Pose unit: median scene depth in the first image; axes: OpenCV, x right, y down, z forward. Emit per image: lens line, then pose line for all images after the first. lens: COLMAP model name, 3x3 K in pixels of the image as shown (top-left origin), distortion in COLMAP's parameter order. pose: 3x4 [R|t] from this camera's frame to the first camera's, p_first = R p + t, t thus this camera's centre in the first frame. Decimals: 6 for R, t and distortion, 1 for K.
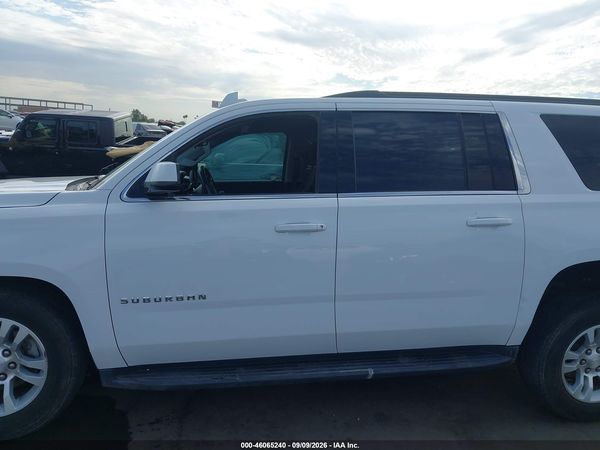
lens RADIAL K [[514.0, 0, 301.0], [0, 514.0, 211.2], [0, 0, 1]] dist [0.010994, -0.008461]
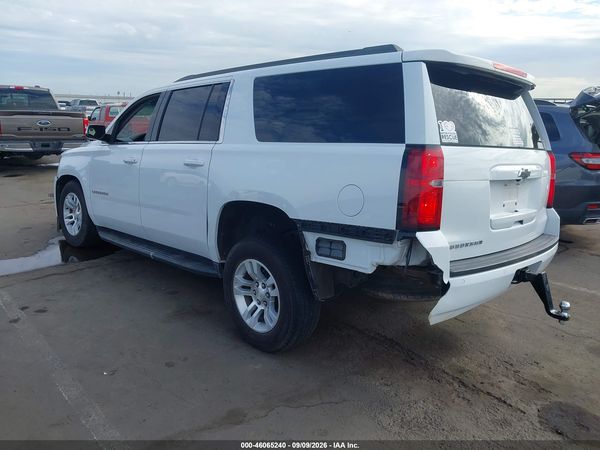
lens RADIAL K [[514.0, 0, 301.0], [0, 514.0, 211.2], [0, 0, 1]] dist [0.010994, -0.008461]
pose [[0.524908, 0.096733, -0.845645, 1.611394], [-0.096189, 0.993898, 0.053985, 0.044109], [0.845707, 0.053005, 0.531009, 0.496413]]
